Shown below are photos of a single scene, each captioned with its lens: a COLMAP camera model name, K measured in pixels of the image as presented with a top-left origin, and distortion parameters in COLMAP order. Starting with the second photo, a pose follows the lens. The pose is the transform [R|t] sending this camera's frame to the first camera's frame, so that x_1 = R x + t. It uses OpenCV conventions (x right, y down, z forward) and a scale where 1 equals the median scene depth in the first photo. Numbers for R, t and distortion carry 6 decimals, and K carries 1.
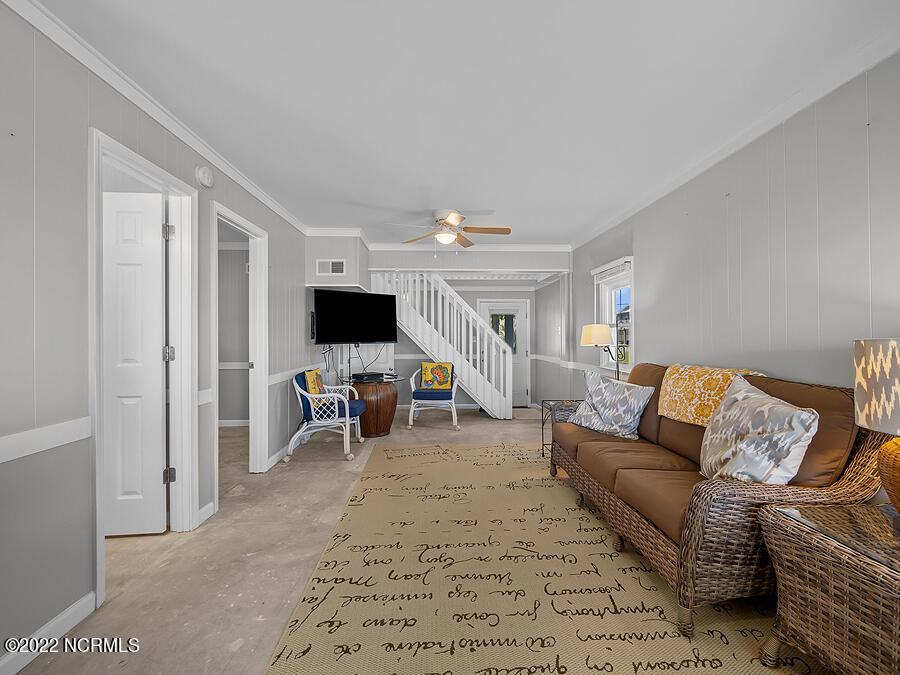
lens RADIAL K [[380.7, 0, 449.0], [0, 380.7, 335.7], [0, 0, 1]] dist [-0.004697, -0.000394]
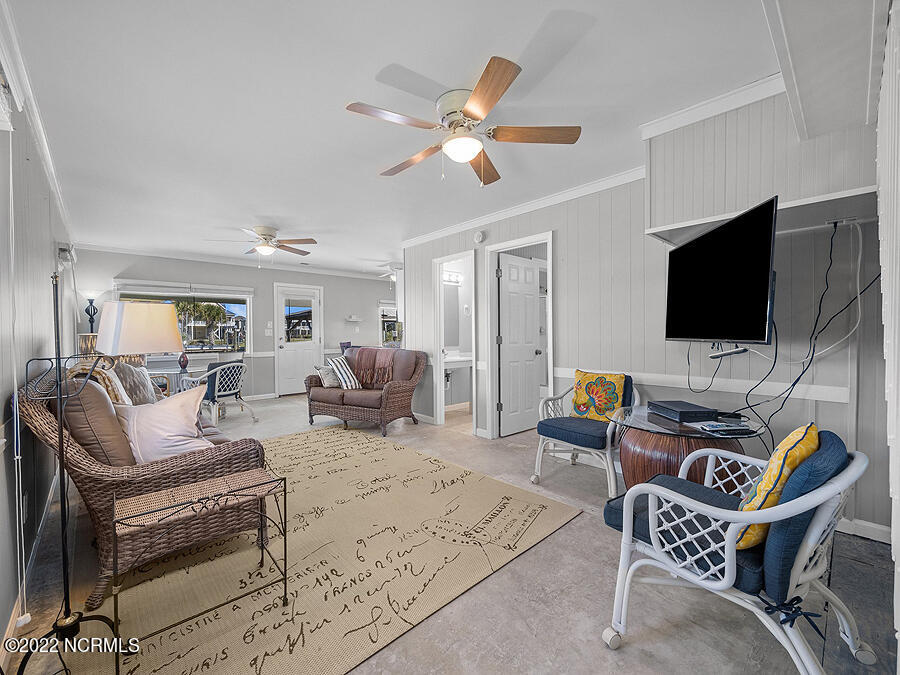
lens RADIAL K [[380.7, 0, 446.6], [0, 380.7, 337.1], [0, 0, 1]] dist [-0.004697, -0.000394]
pose [[-0.766505, 0.016883, -0.642016, 0.571458], [0.014000, 0.999856, 0.009579, 0.015444], [0.642086, -0.001646, -0.766631, 2.184594]]
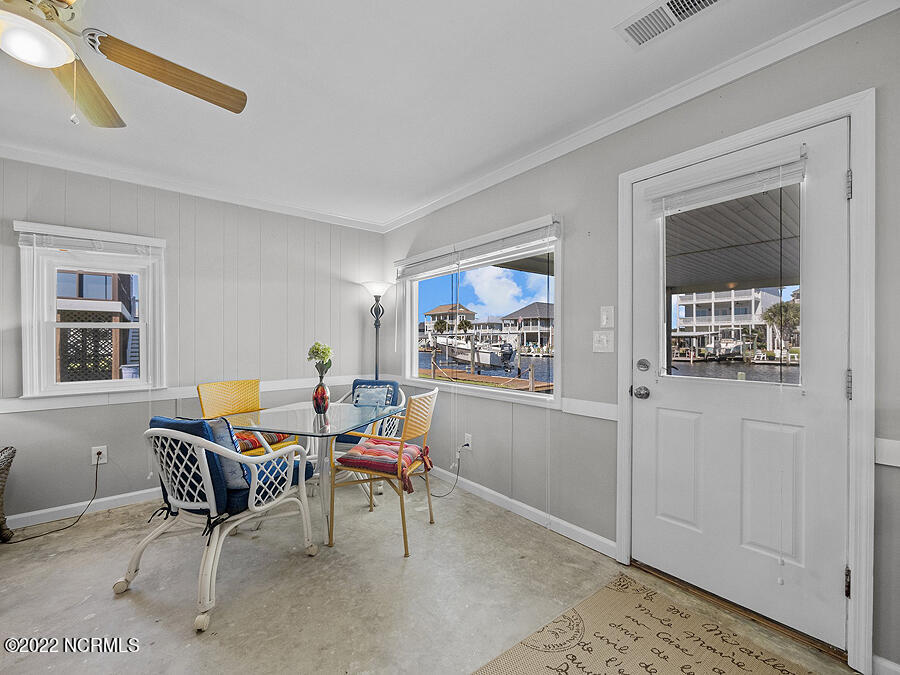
lens RADIAL K [[380.7, 0, 449.7], [0, 380.7, 340.6], [0, 0, 1]] dist [-0.004697, -0.000394]
pose [[-0.611353, 0.005610, 0.791338, -0.677676], [-0.000529, 0.999972, -0.007498, -0.004119], [-0.791358, -0.005003, -0.611333, 0.068462]]
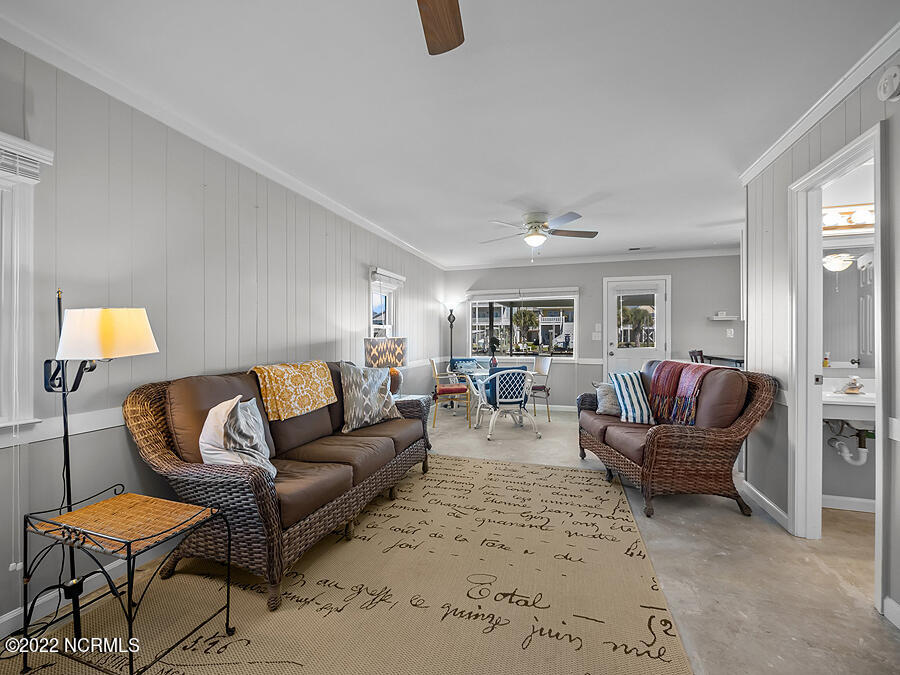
lens RADIAL K [[380.7, 0, 451.5], [0, 380.7, 334.8], [0, 0, 1]] dist [-0.004697, -0.000394]
pose [[-0.940453, 0.006230, 0.339867, -0.161581], [0.001818, 0.999910, -0.013299, 0.010847], [-0.339920, -0.011889, -0.940379, 1.809170]]
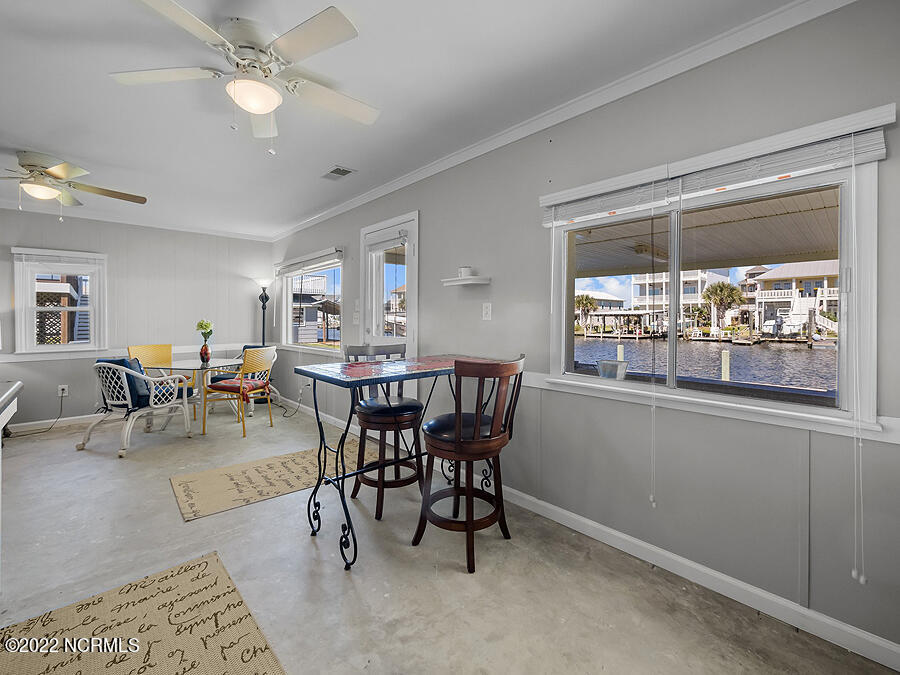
lens RADIAL K [[380.7, 0, 436.5], [0, 380.7, 317.0], [0, 0, 1]] dist [-0.004697, -0.000394]
pose [[-0.658210, 0.011015, 0.752754, -1.598867], [0.002039, 0.999915, -0.012850, 0.005636], [-0.752831, -0.006923, -0.658177, 0.055219]]
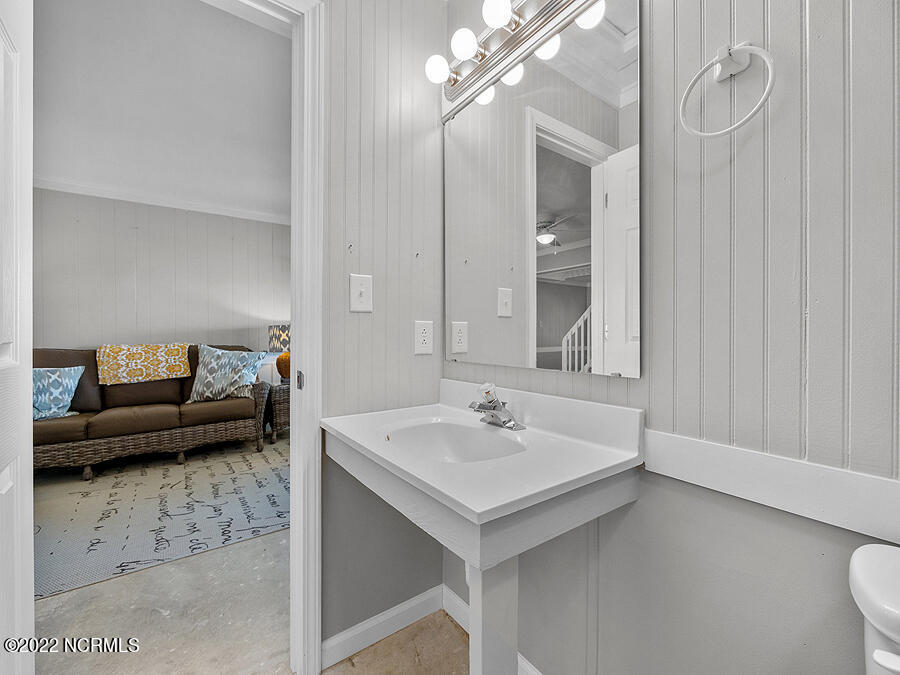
lens RADIAL K [[380.7, 0, 453.7], [0, 380.7, 336.4], [0, 0, 1]] dist [-0.004697, -0.000394]
pose [[-0.560835, 0.000349, 0.827928, -1.167544], [0.002381, 0.999996, 0.001192, 0.050372], [-0.827924, 0.002640, -0.560834, 0.785764]]
